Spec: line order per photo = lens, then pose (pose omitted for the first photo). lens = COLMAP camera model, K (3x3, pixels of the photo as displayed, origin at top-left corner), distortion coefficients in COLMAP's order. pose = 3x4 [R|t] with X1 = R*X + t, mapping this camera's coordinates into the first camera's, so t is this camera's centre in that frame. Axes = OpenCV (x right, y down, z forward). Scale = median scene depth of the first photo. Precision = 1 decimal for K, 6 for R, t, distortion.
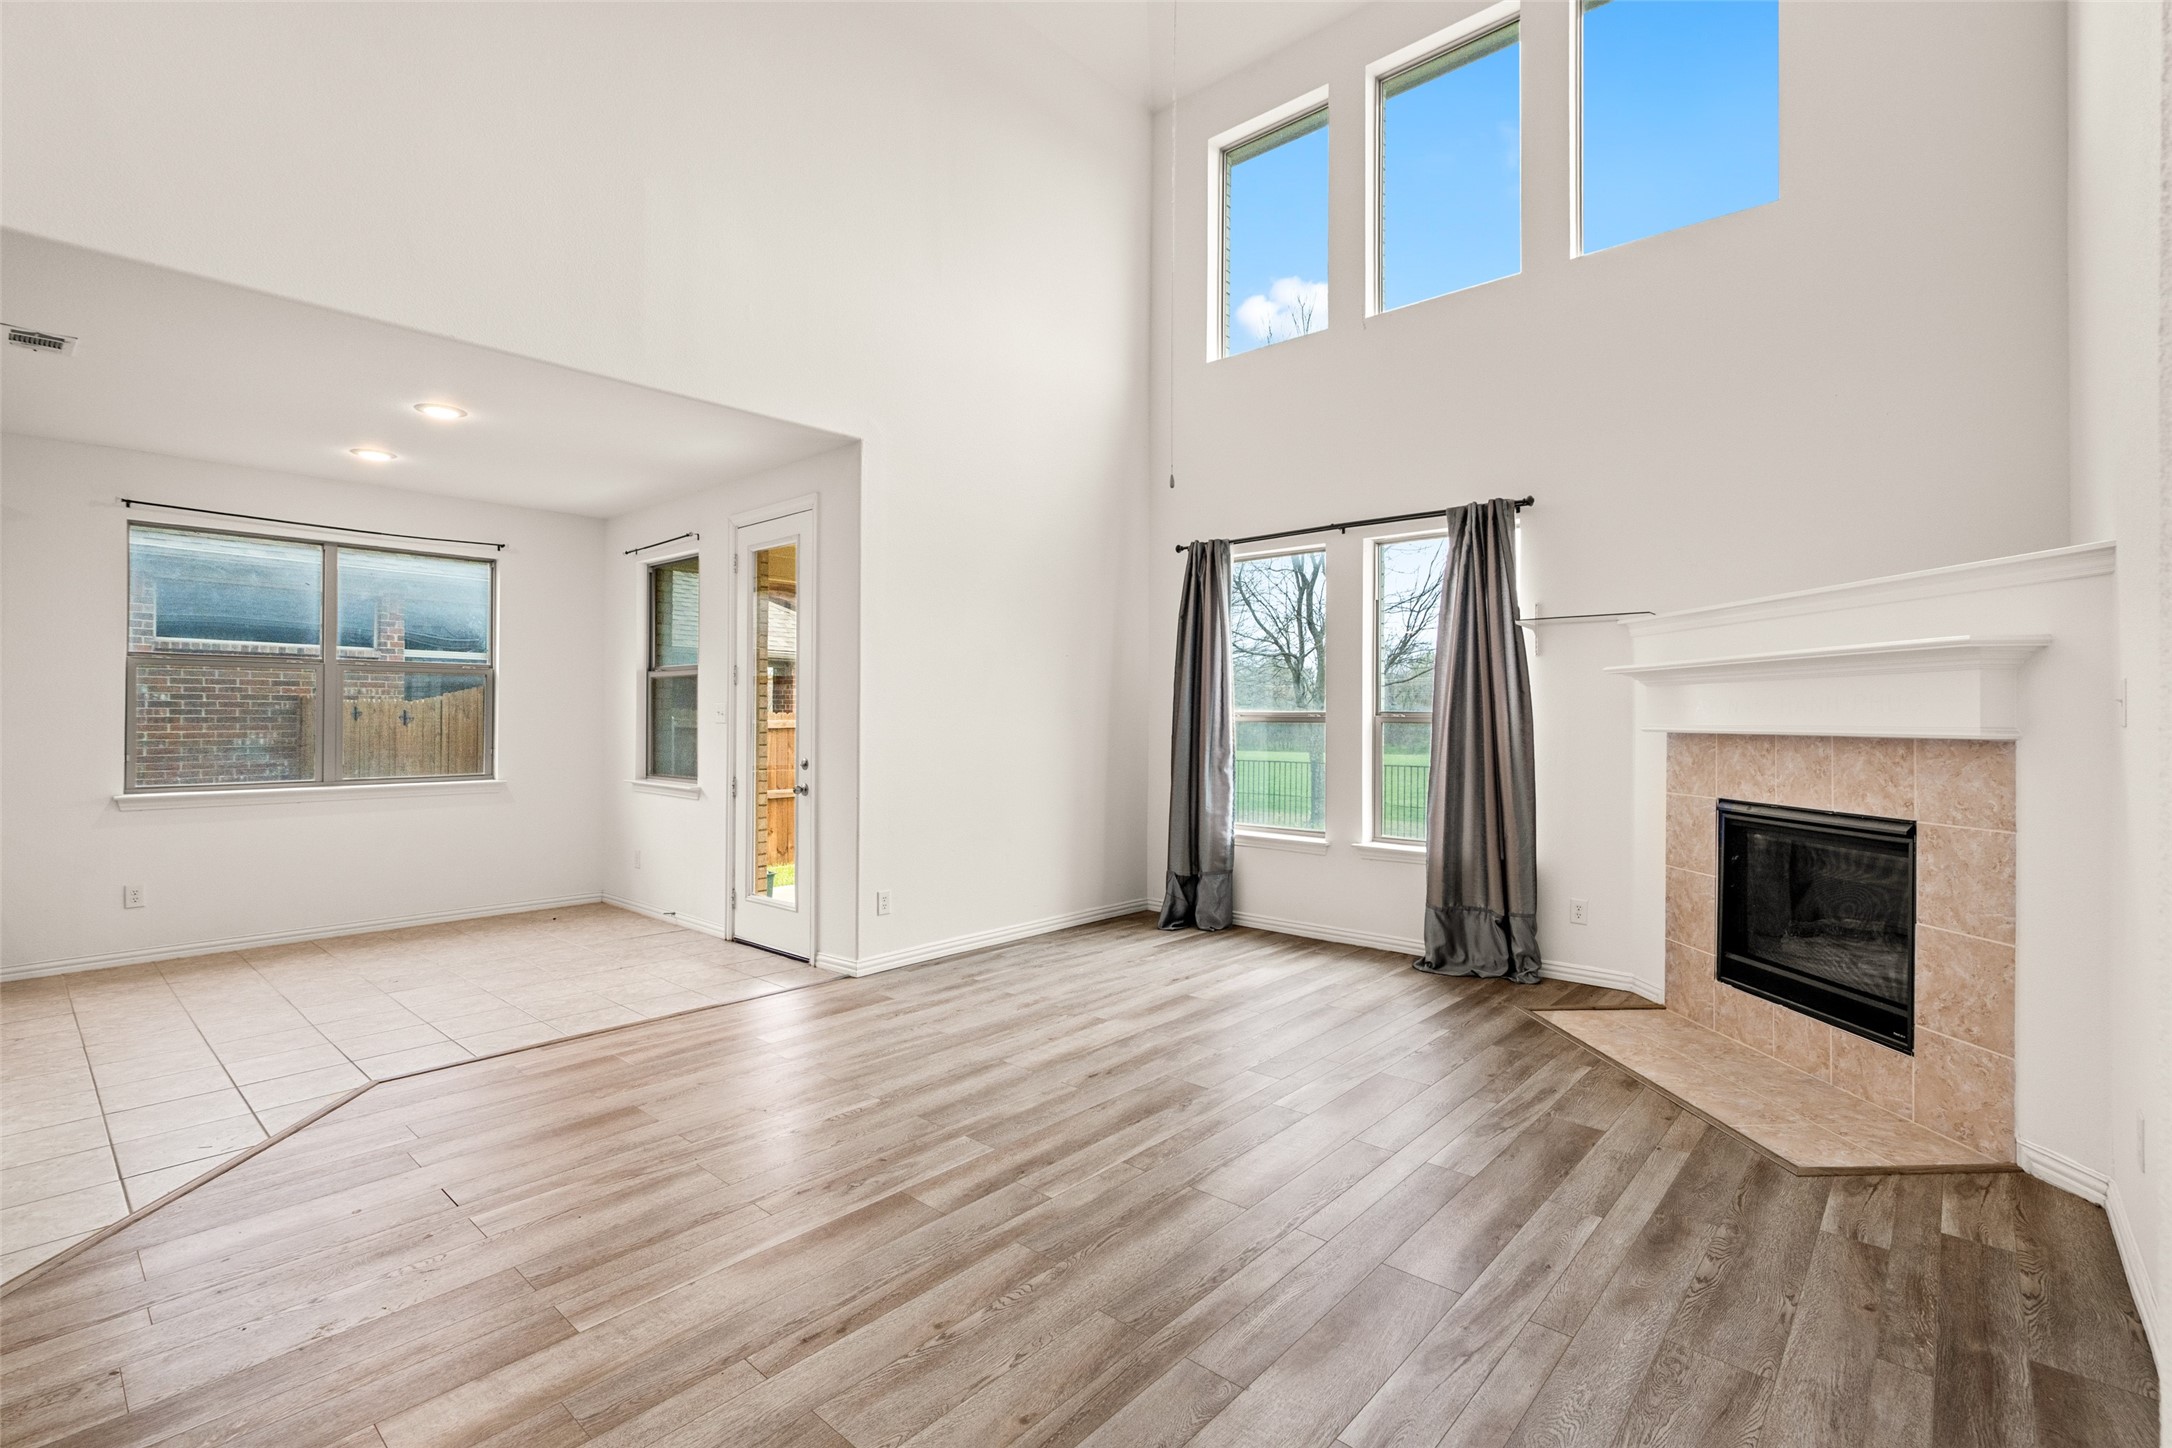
lens RADIAL K [[980.5, 0, 1083.7], [0, 980.5, 716.9], [0, 0, 1]] dist [-0.002240, 0.000038]
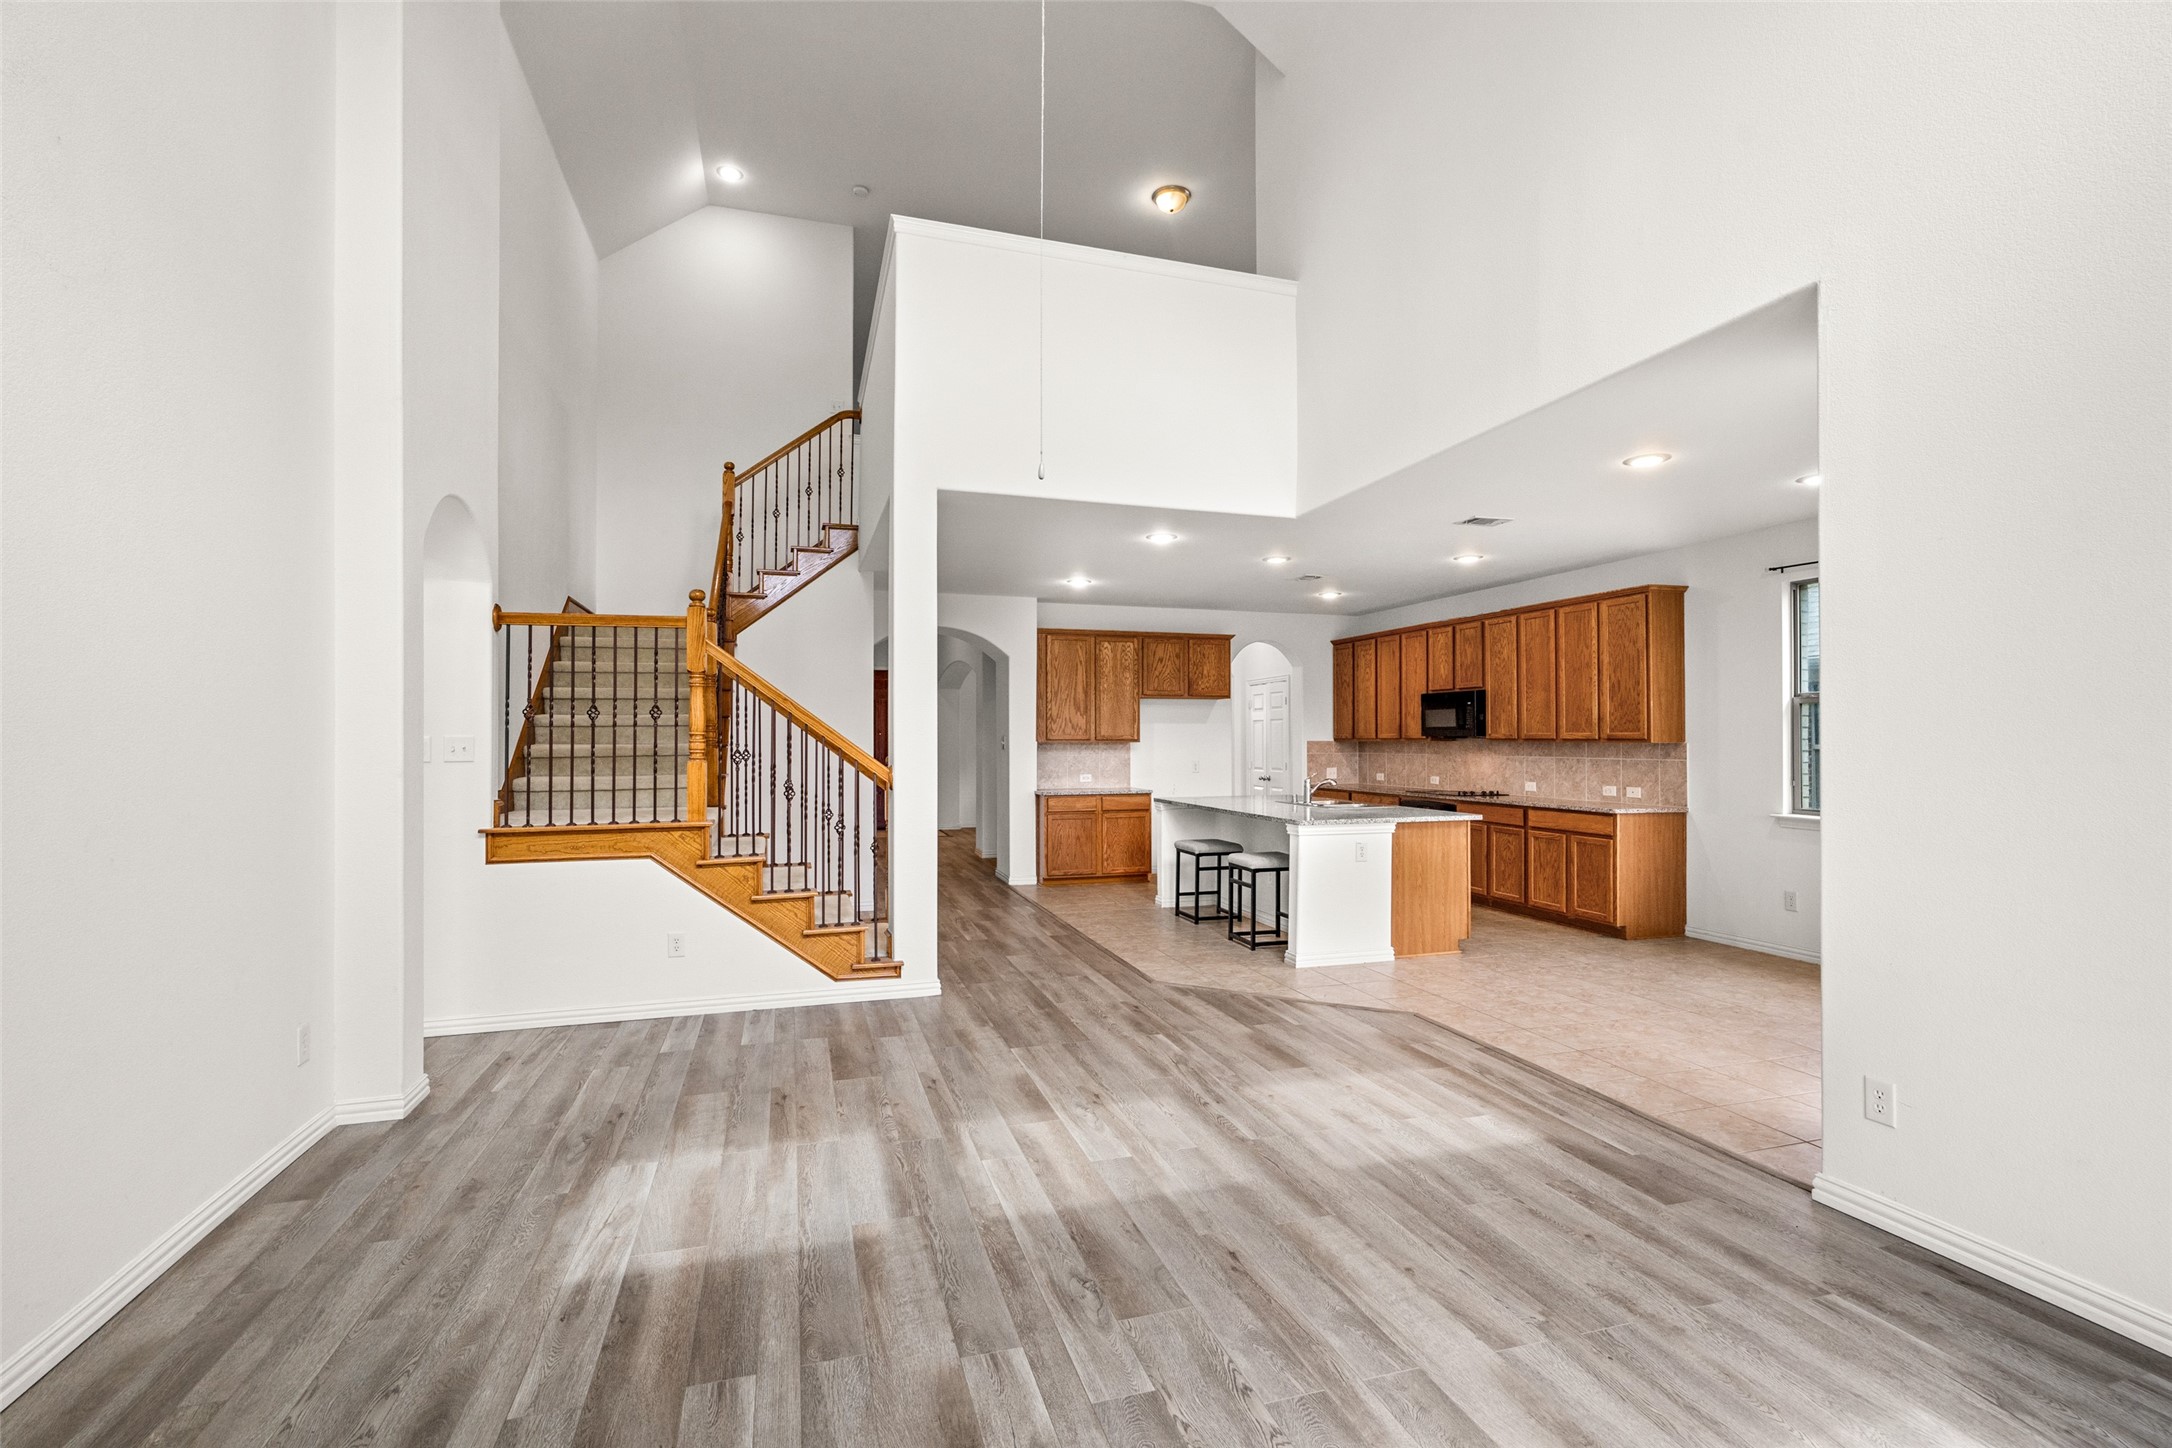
lens RADIAL K [[978.0, 0, 1088.4], [0, 978.0, 722.3], [0, 0, 1]] dist [-0.001176, 0.000447]
pose [[-0.515707, -0.017745, -0.856581, 0.655661], [0.001596, 0.999764, -0.021672, -0.010838], [0.856764, -0.012544, -0.515557, 1.223198]]
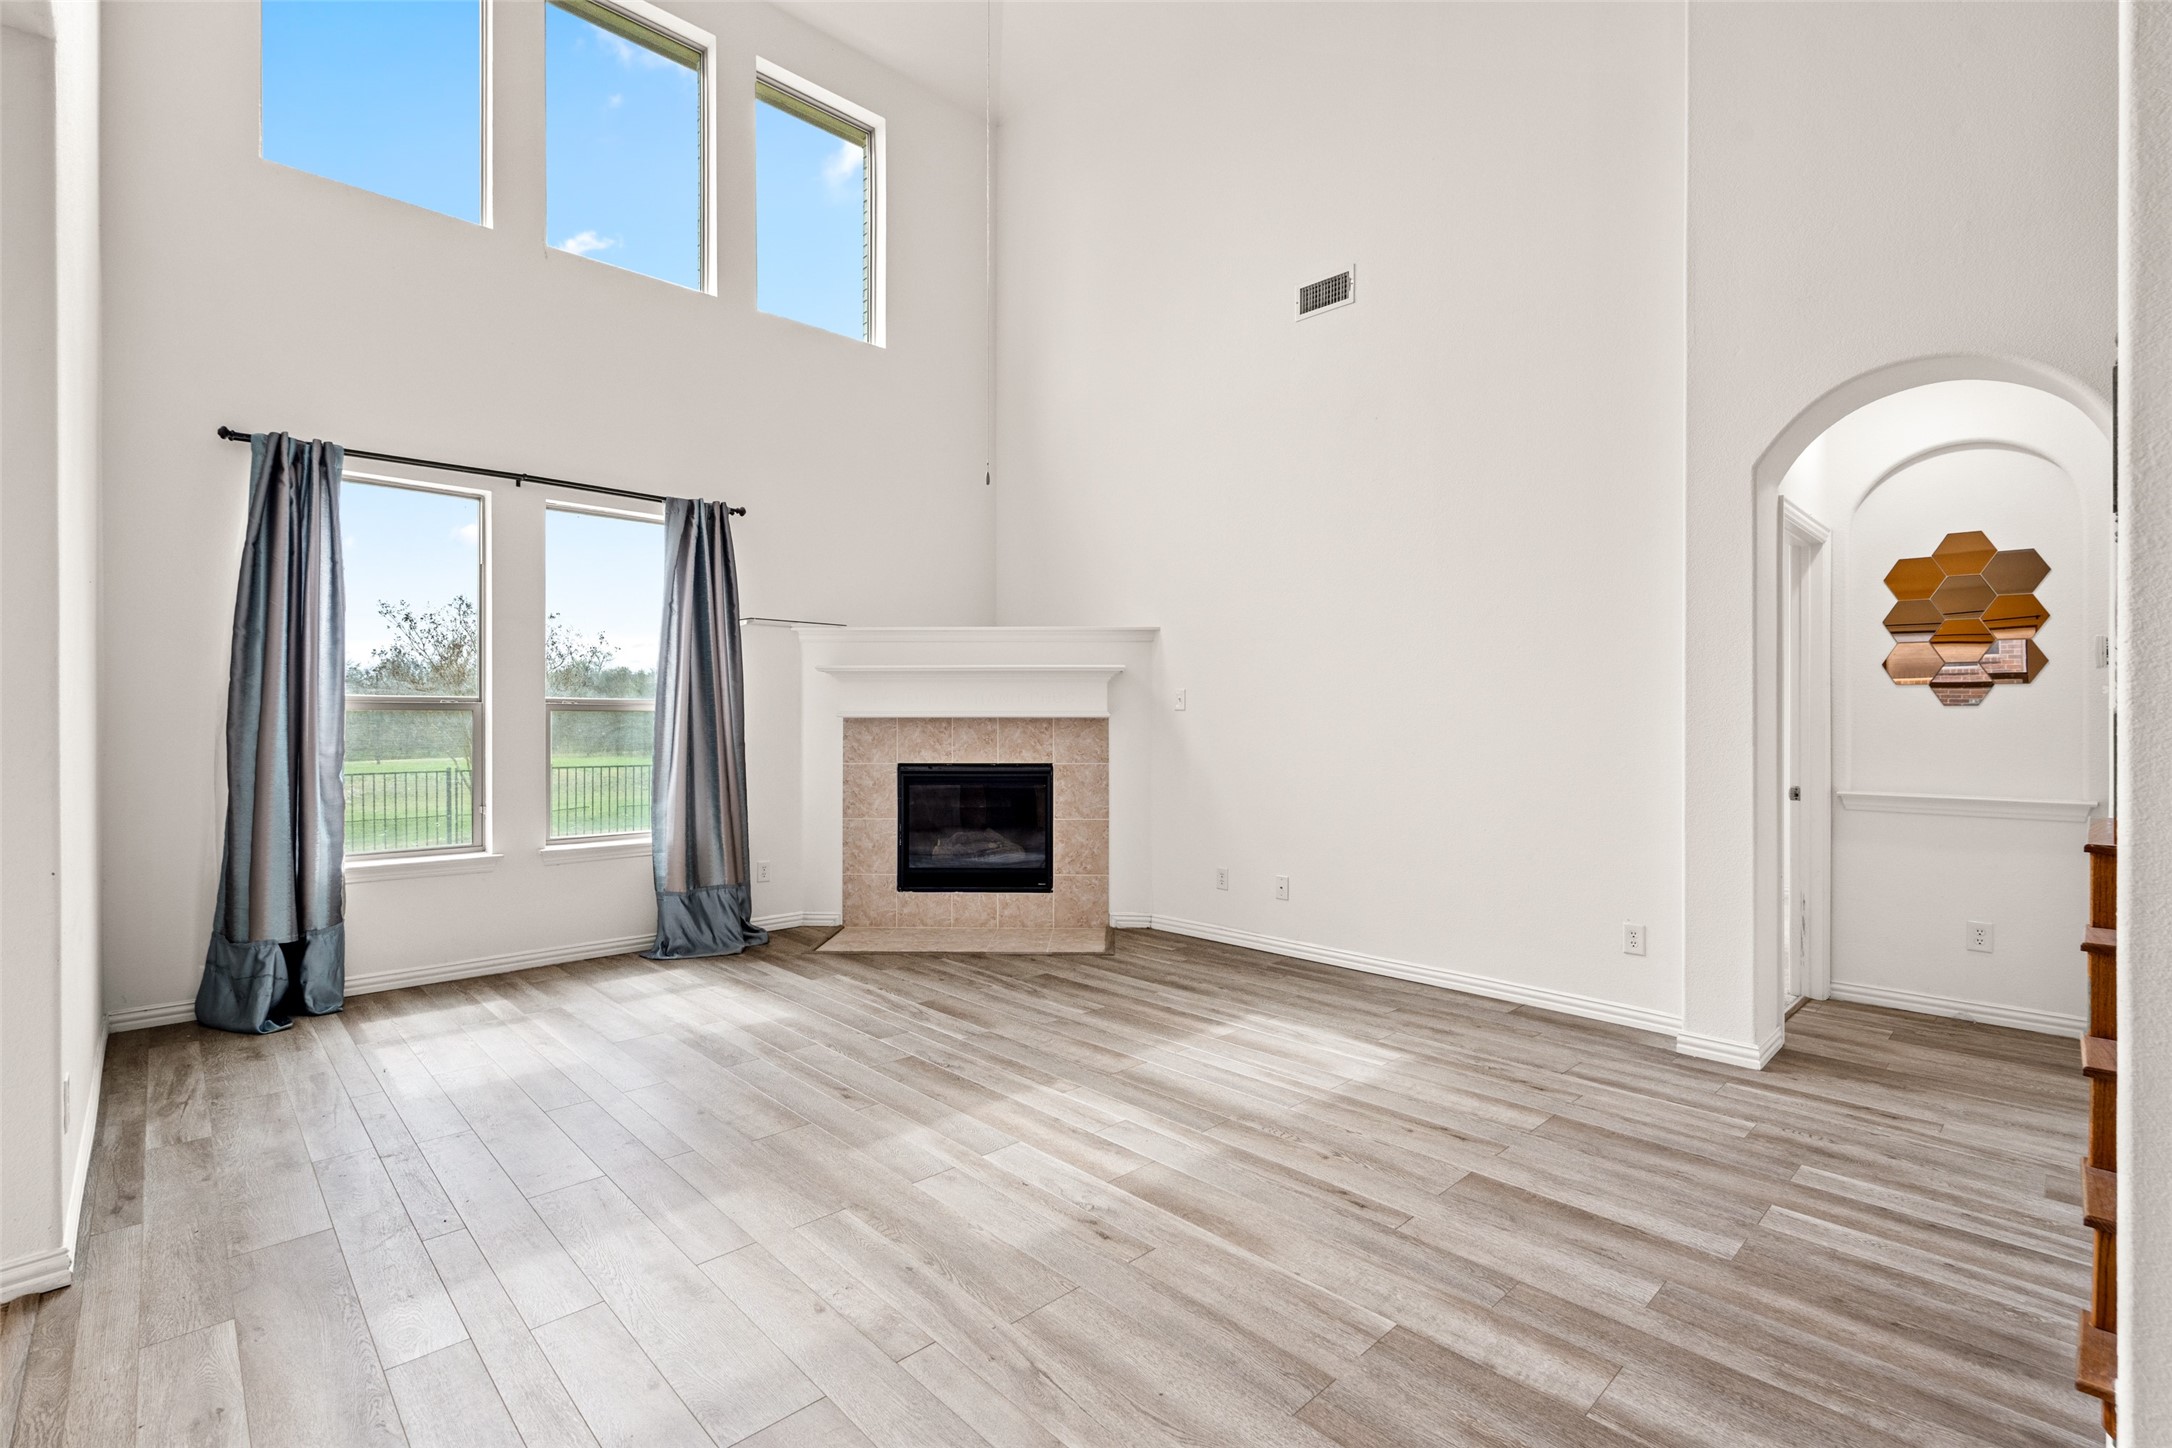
lens RADIAL K [[978.0, 0, 1088.4], [0, 978.0, 722.3], [0, 0, 1]] dist [-0.001176, 0.000447]
pose [[0.077624, -0.004257, 0.996974, -0.822218], [-0.001543, 0.999989, 0.004390, 0.018417], [-0.996981, -0.001880, 0.077617, 0.676409]]
